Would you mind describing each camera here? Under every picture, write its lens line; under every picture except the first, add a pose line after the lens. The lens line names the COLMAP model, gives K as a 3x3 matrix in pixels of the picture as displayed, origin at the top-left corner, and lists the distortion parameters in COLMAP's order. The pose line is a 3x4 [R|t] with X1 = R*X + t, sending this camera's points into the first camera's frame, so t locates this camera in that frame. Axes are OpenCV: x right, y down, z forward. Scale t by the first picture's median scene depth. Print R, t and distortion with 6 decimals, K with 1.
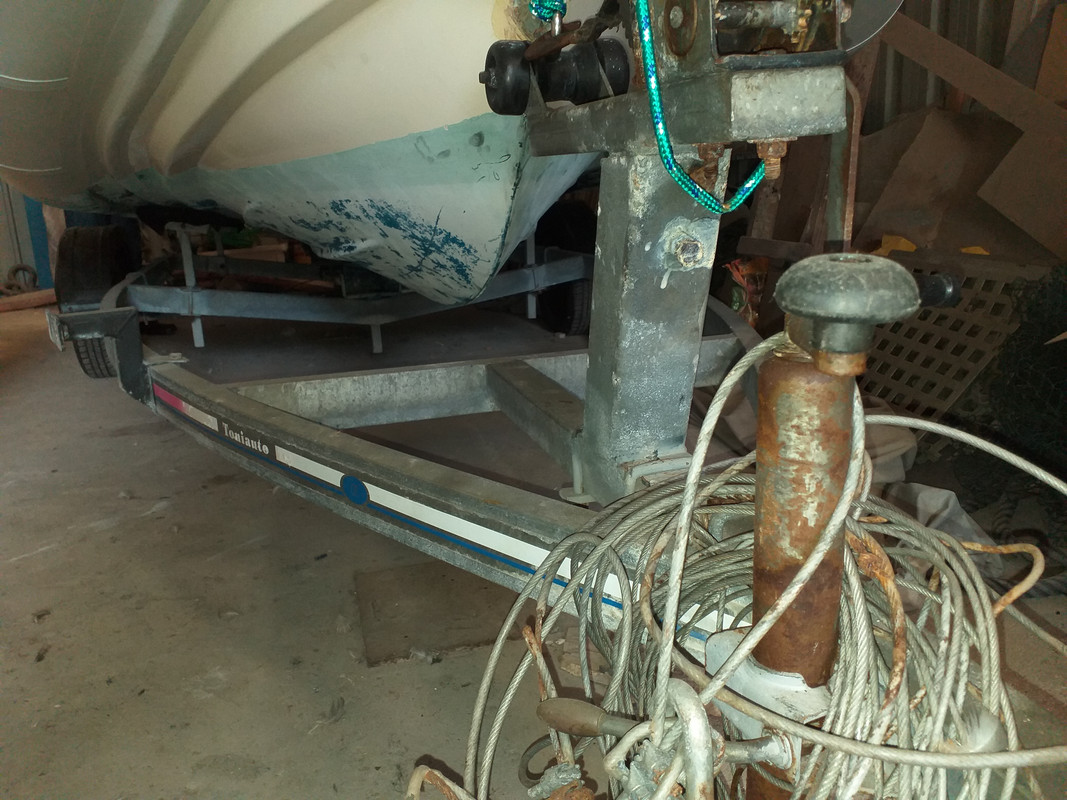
lens RADIAL K [[804.1, 0, 533.5], [0, 804.1, 400.0], [0, 0, 1]] dist [0.149204, -0.276796]
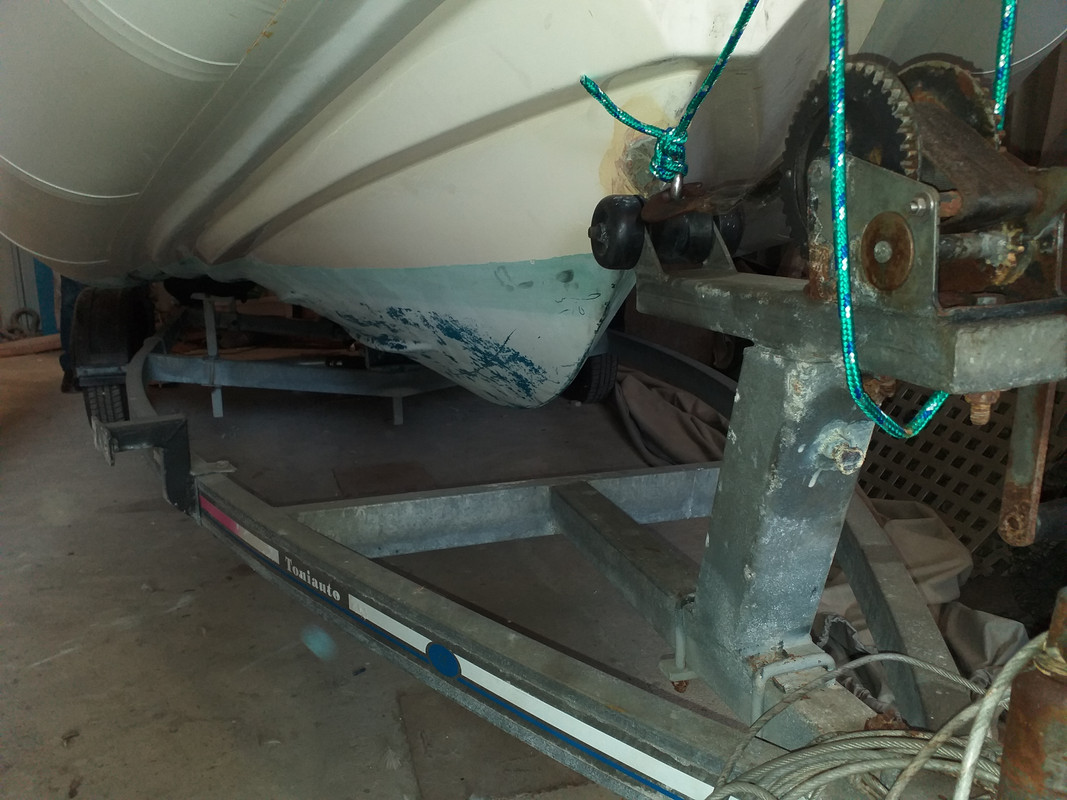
lens RADIAL K [[813.8, 0, 556.6], [0, 813.8, 427.2], [0, 0, 1]] dist [0.119104, -0.207384]
pose [[0.999555, 0.025990, 0.014610, -0.071862], [-0.025306, 0.998657, -0.045215, -0.075828], [-0.015765, 0.044825, 0.998870, 0.026463]]
